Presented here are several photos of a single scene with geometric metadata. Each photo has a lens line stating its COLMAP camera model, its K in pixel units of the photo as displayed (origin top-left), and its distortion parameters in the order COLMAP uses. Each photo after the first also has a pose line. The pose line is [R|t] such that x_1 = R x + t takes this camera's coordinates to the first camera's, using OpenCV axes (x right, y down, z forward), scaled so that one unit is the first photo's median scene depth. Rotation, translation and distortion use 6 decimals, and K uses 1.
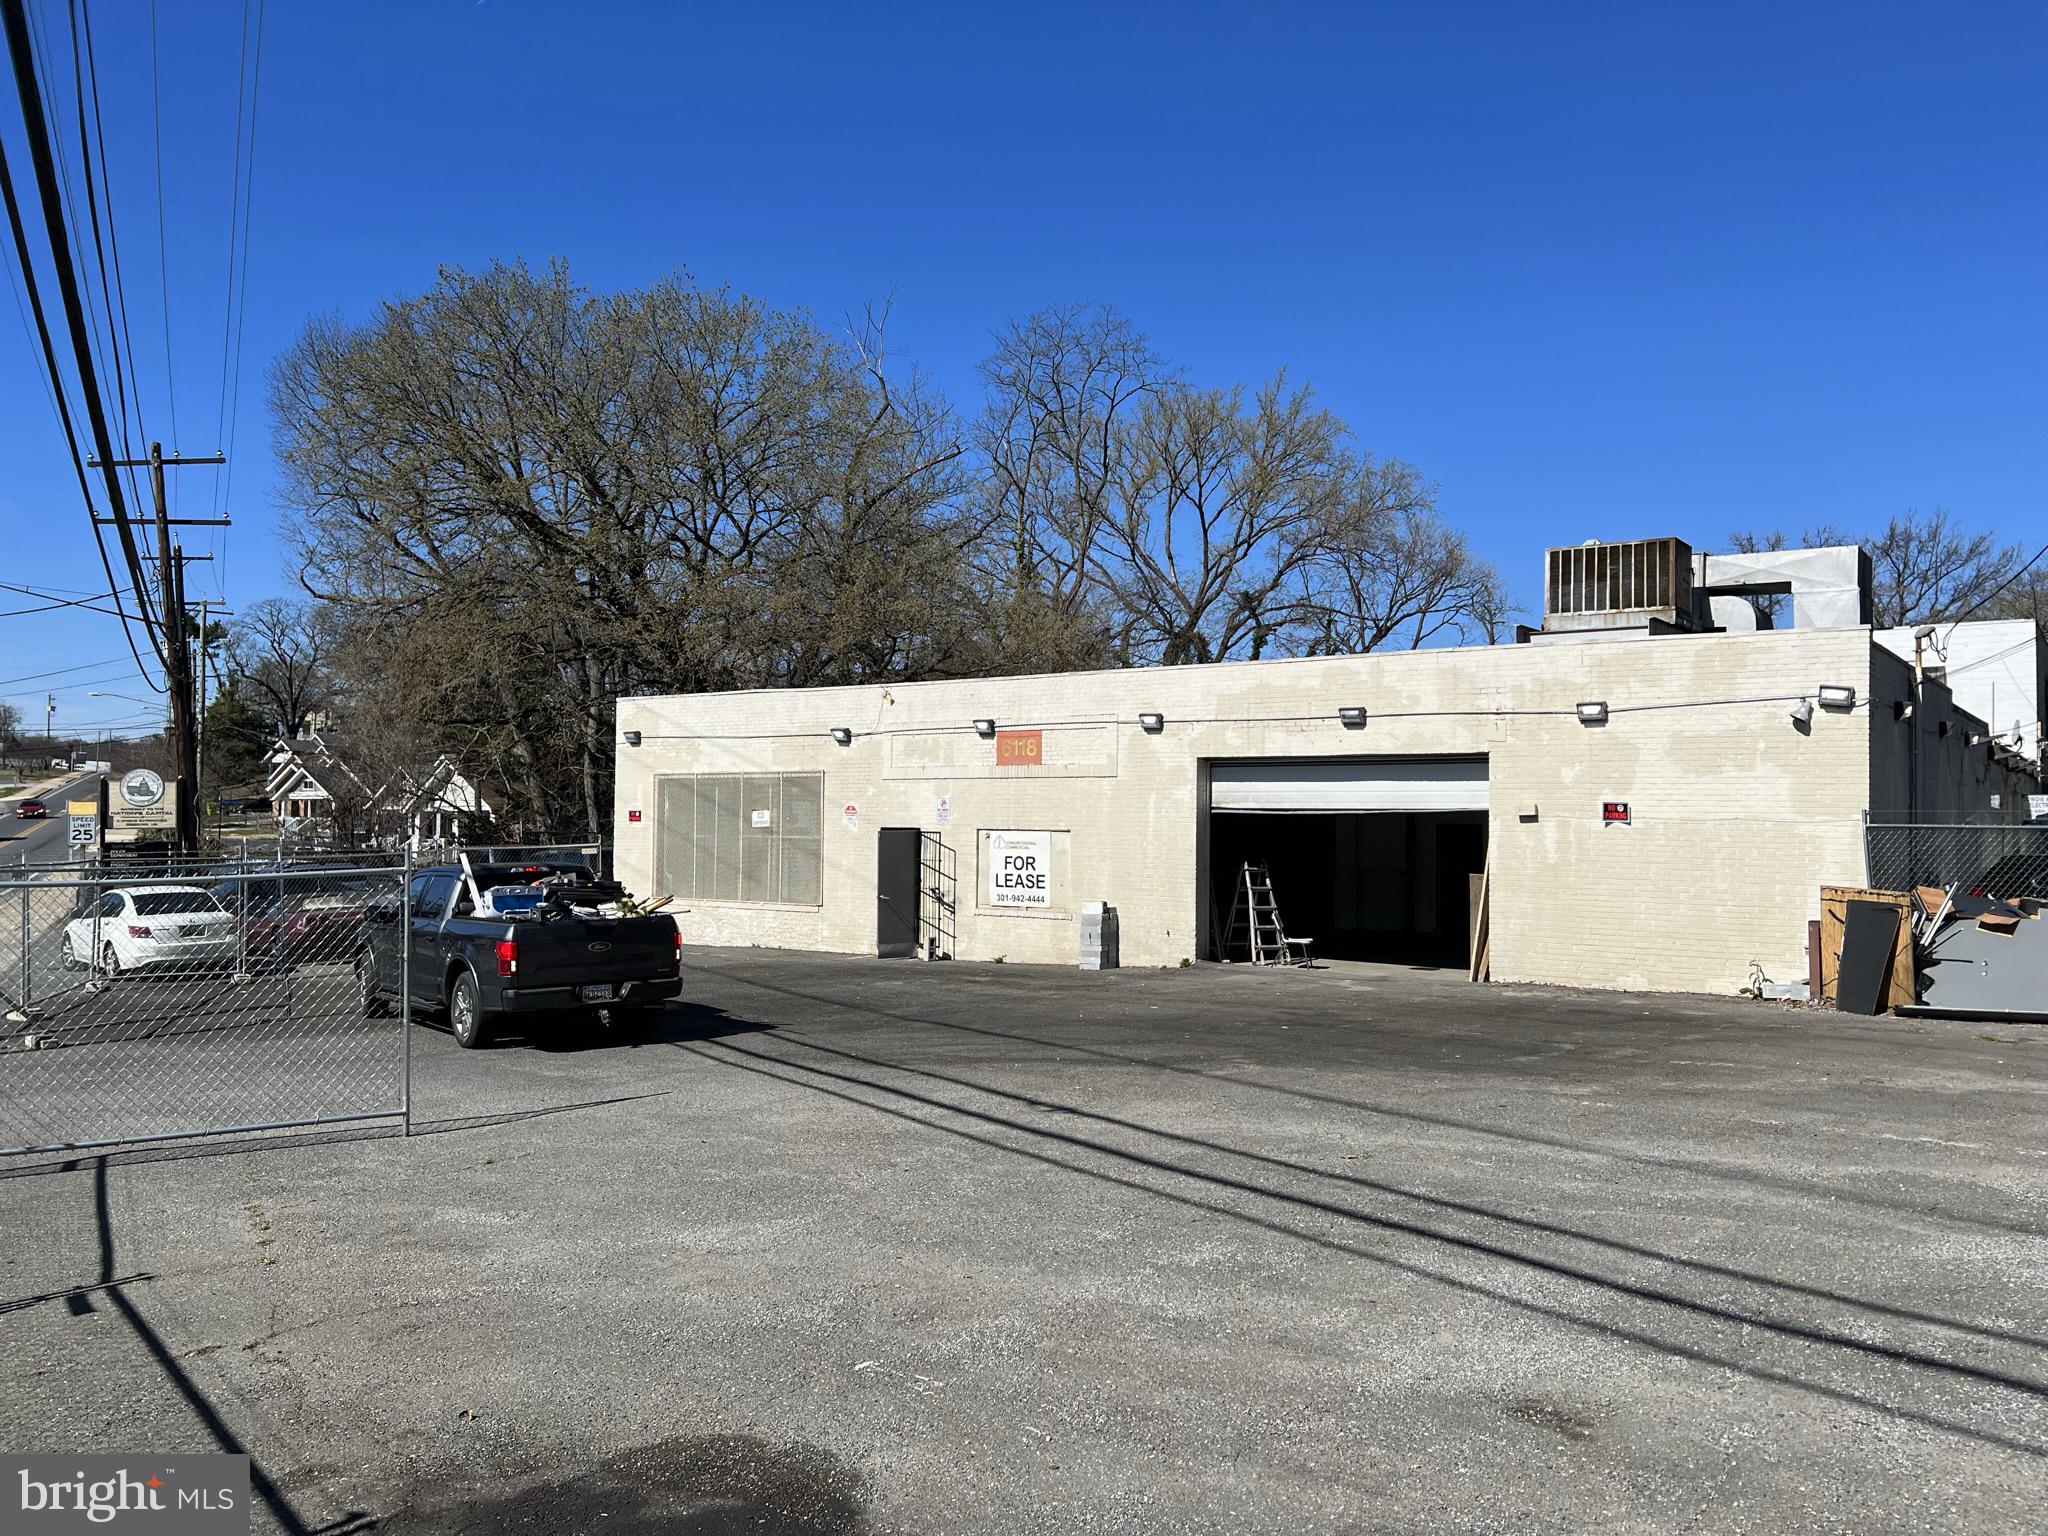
lens RADIAL K [[1522.7, 0, 1029.9], [0, 1522.7, 779.6], [0, 0, 1]] dist [0.064920, -0.074865]
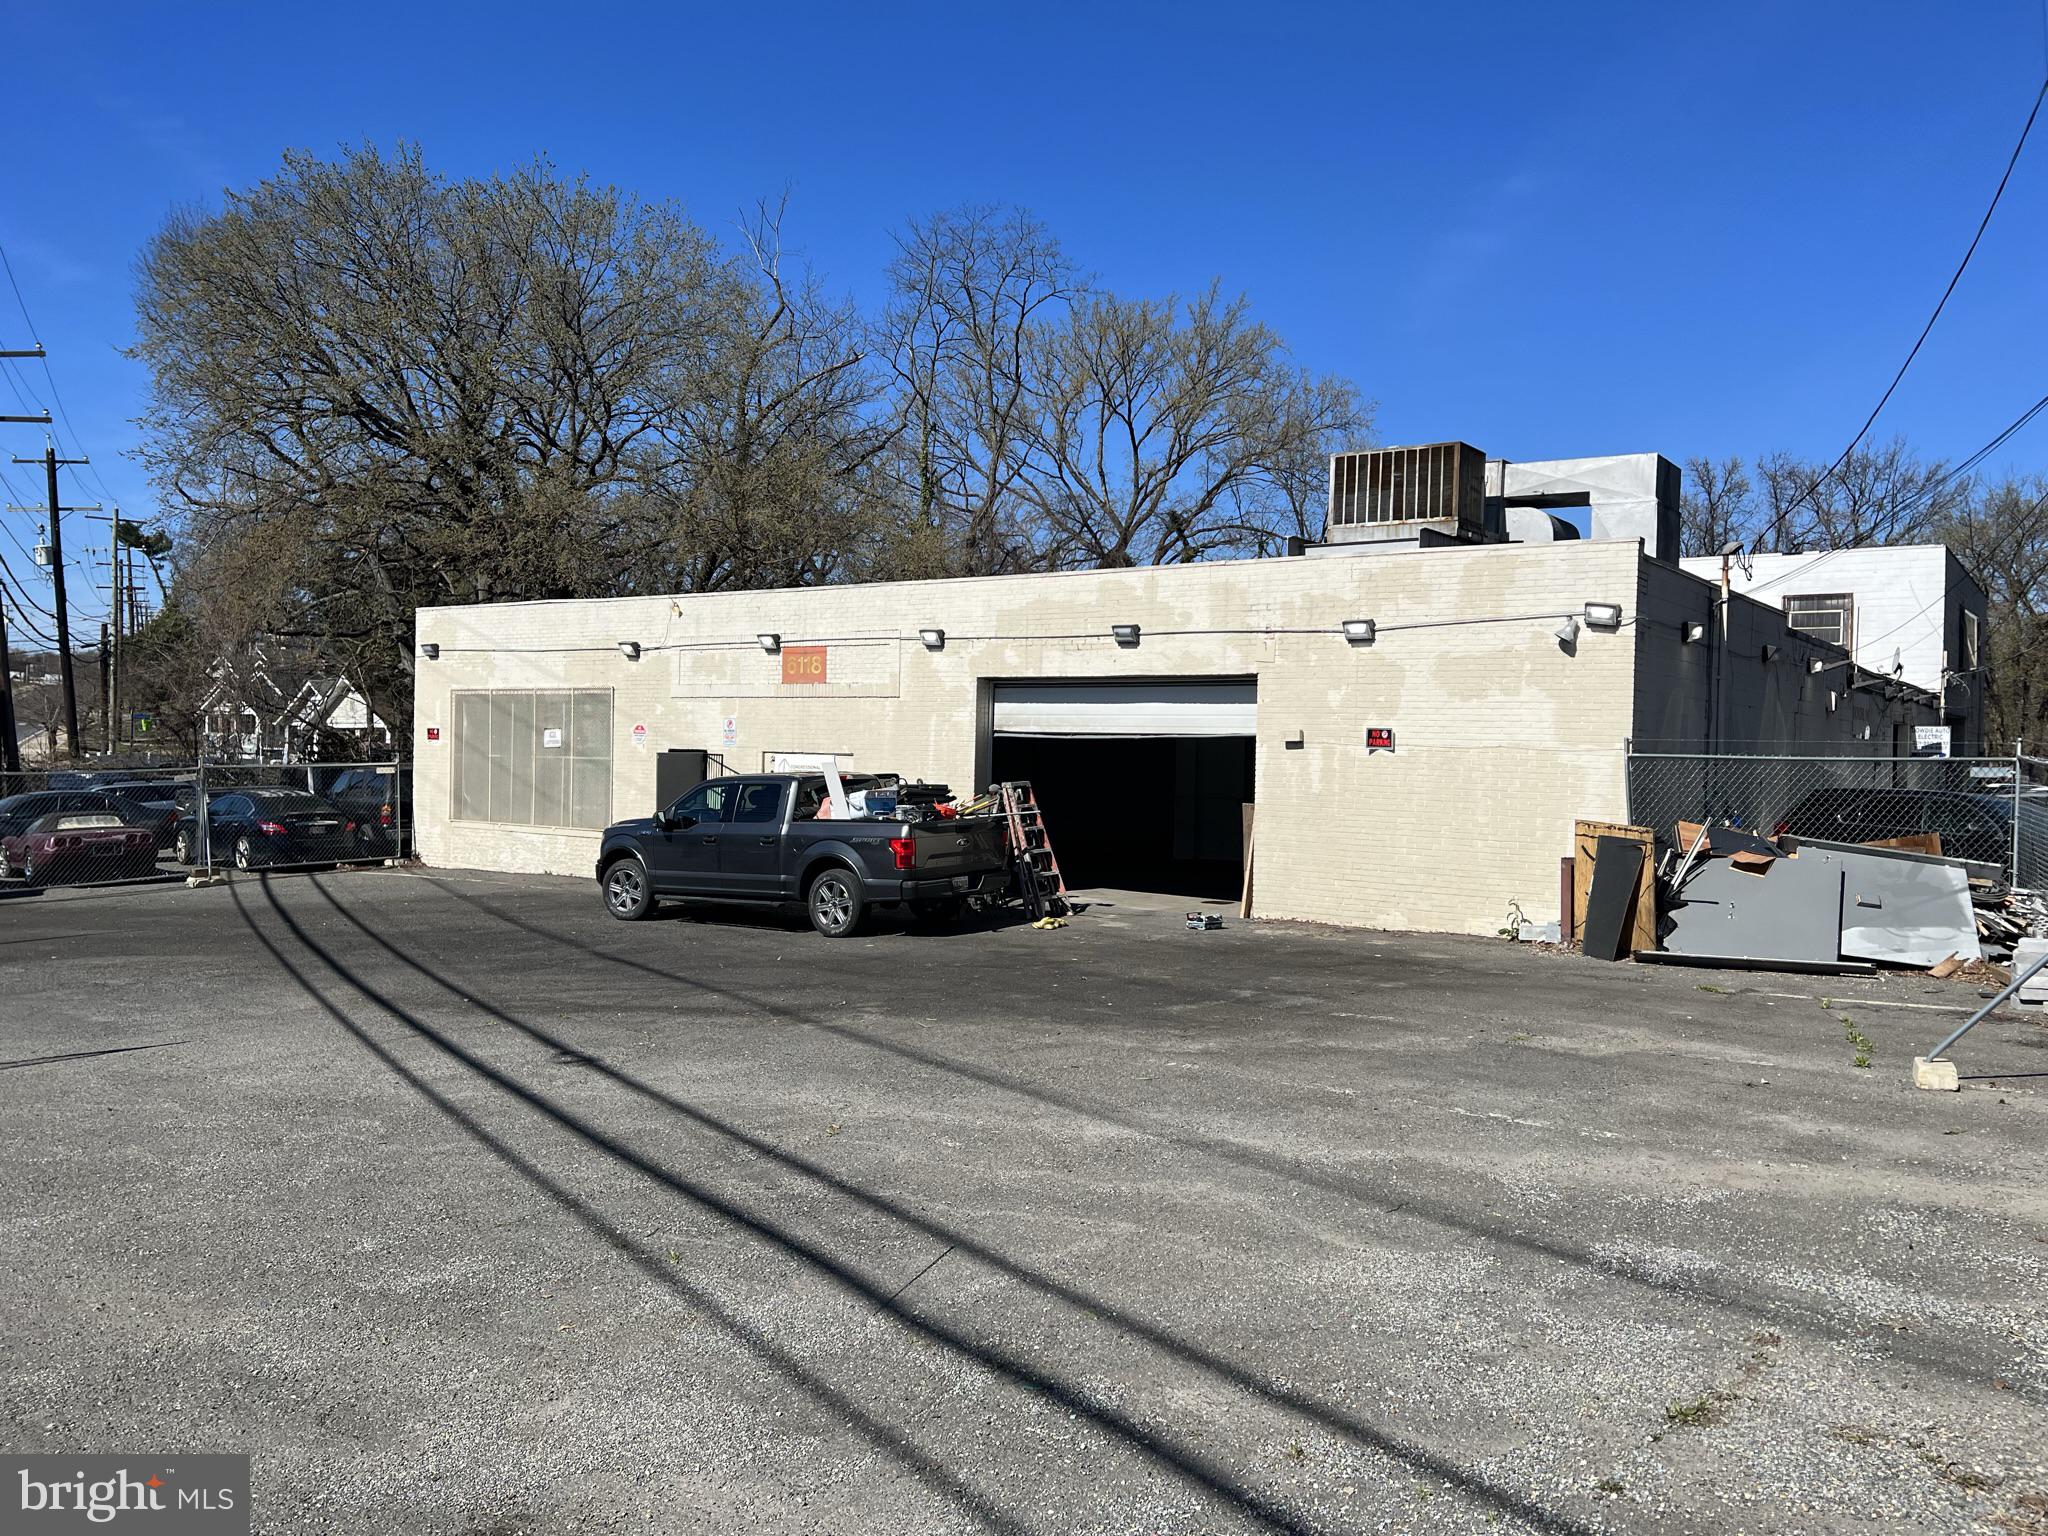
lens RADIAL K [[1522.7, 0, 1034.7], [0, 1522.7, 768.1], [0, 0, 1]] dist [0.064920, -0.074865]
pose [[0.999901, 0.009642, 0.010227, 0.142689], [-0.010063, 0.999069, 0.041961, 0.001958], [-0.009813, -0.042060, 0.999067, 0.067554]]
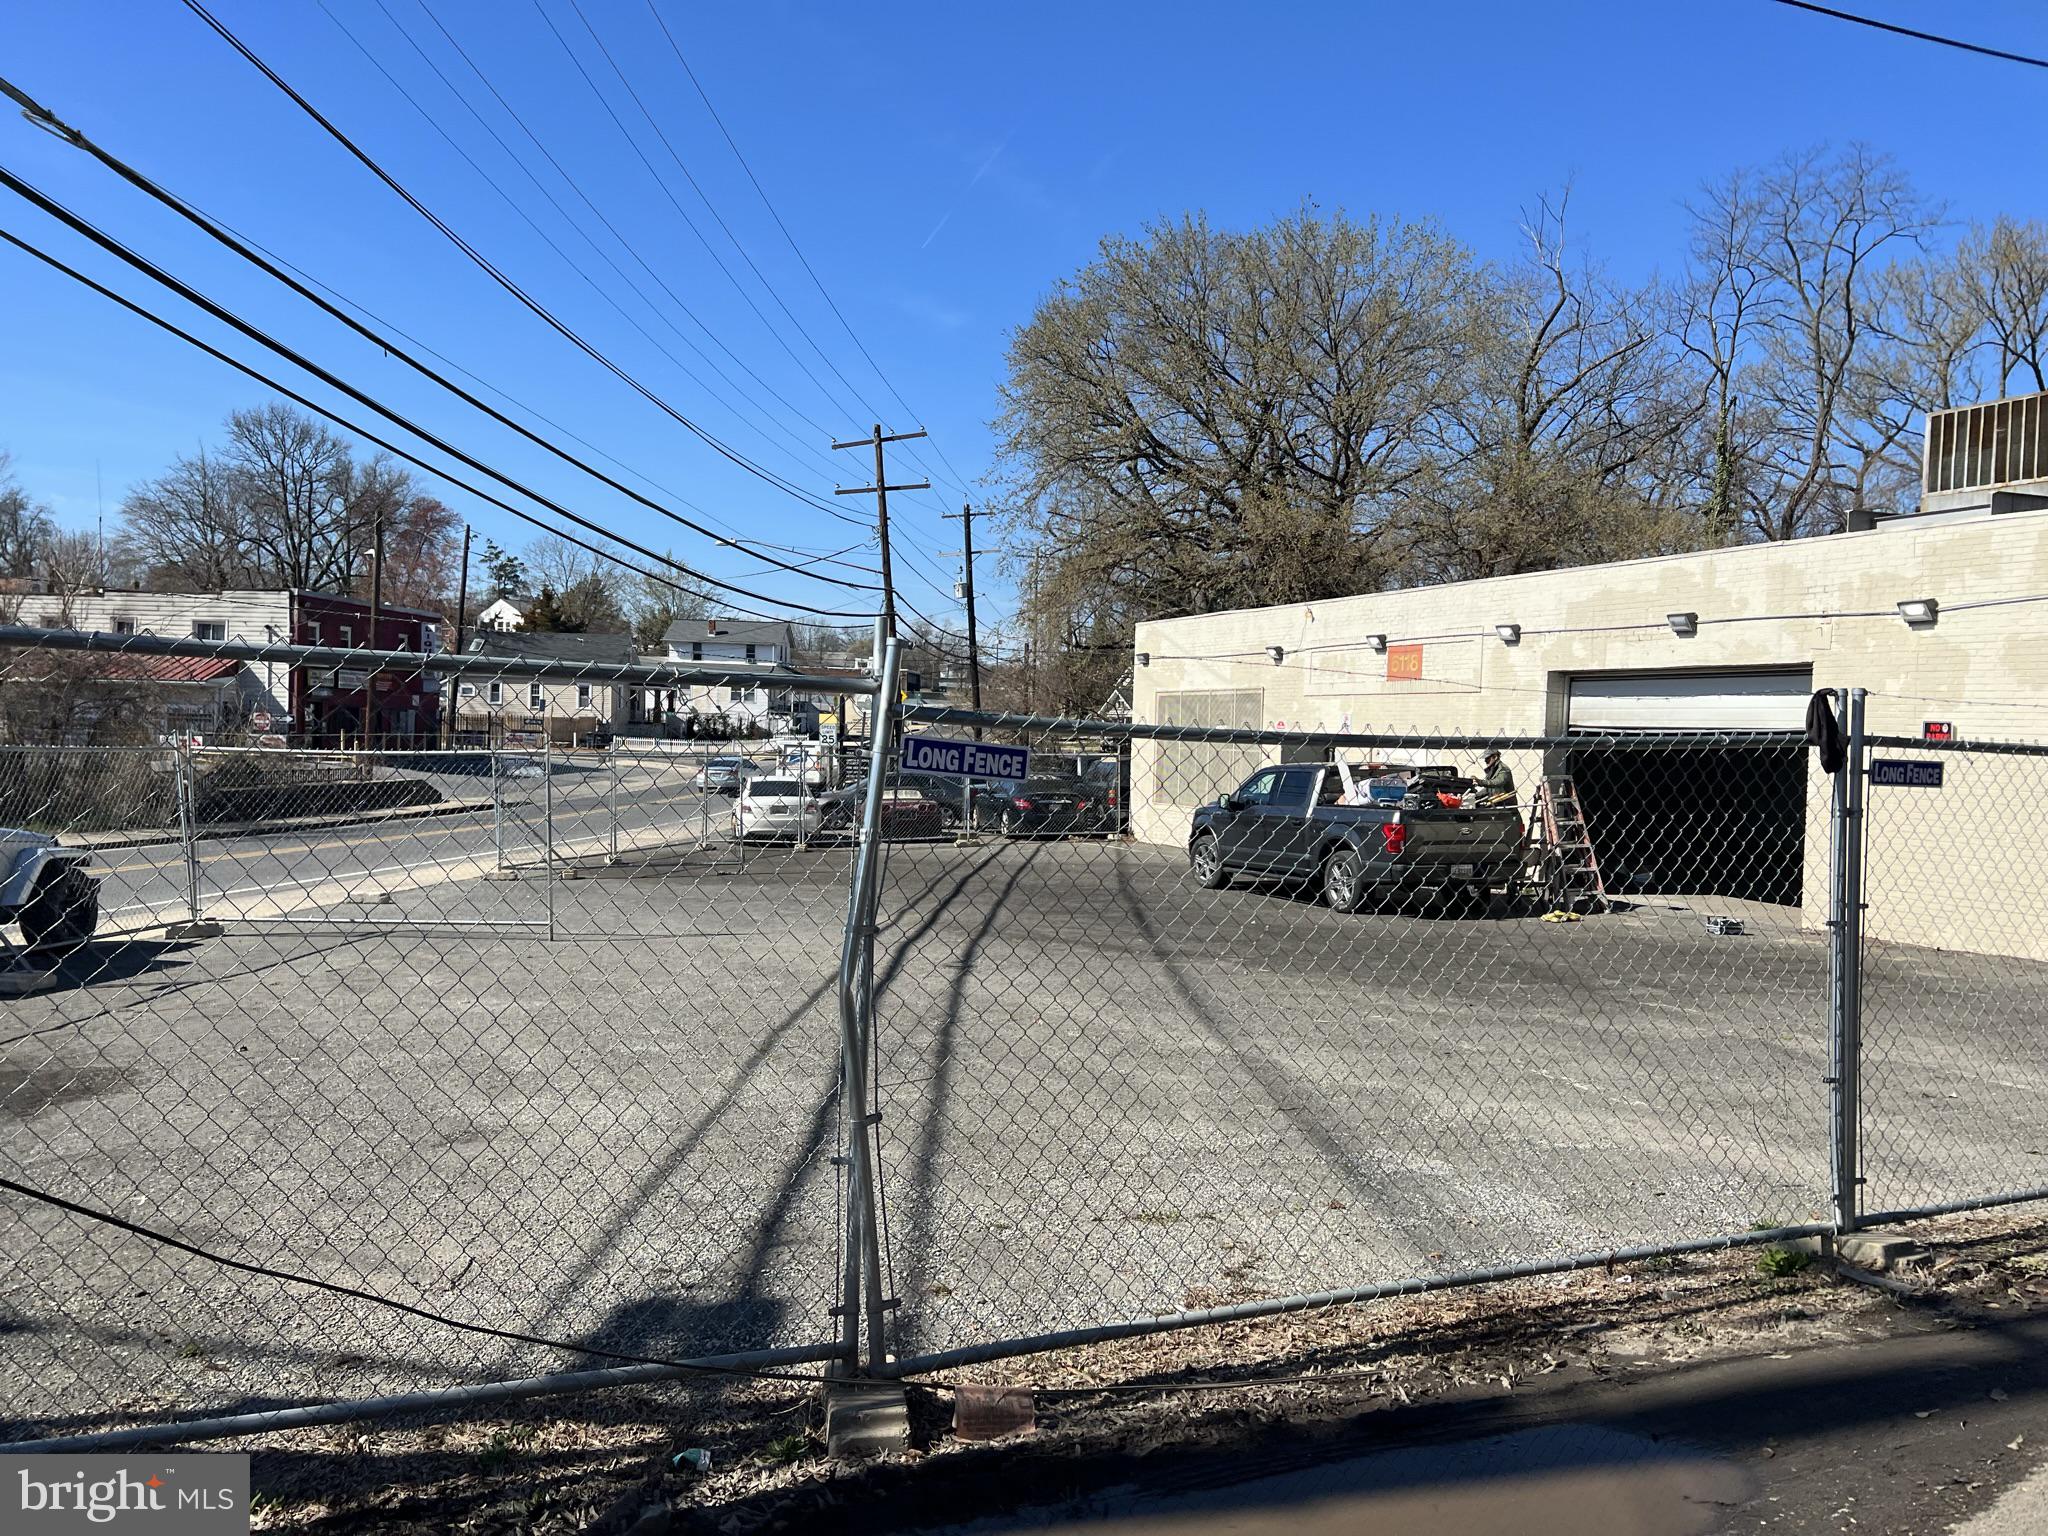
lens RADIAL K [[1522.7, 0, 1008.5], [0, 1522.7, 772.6], [0, 0, 1]] dist [0.064920, -0.074865]
pose [[0.836760, 0.030181, -0.546737, 0.364697], [-0.005130, 0.998868, 0.047288, 0.004935], [0.547546, -0.036764, 0.835968, 0.032588]]
